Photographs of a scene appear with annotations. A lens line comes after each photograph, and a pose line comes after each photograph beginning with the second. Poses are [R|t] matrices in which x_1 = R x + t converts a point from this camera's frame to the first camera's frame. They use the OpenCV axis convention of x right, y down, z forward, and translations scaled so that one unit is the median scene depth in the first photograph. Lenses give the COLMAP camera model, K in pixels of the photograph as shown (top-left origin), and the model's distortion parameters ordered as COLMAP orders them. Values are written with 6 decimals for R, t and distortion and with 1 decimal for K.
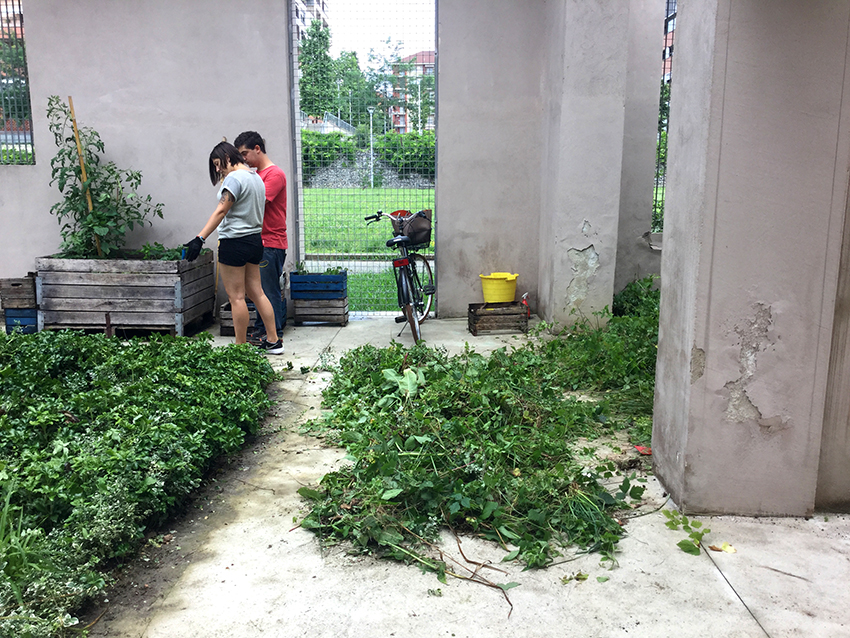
lens RADIAL K [[755.6, 0, 431.1], [0, 755.6, 316.7], [0, 0, 1]] dist [-0.006098, -0.020172]
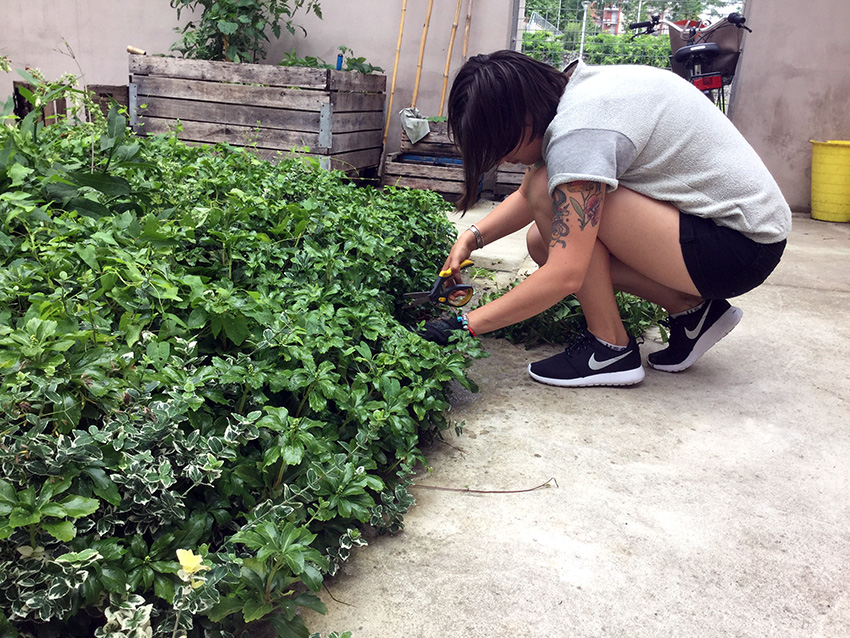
lens RADIAL K [[755.6, 0, 425.5], [0, 755.6, 319.1], [0, 0, 1]] dist [-0.006098, -0.020172]
pose [[0.965385, 0.126461, -0.228121, -0.082424], [-0.100955, 0.987596, 0.120255, 0.047320], [0.240499, -0.093063, 0.966178, 0.375866]]
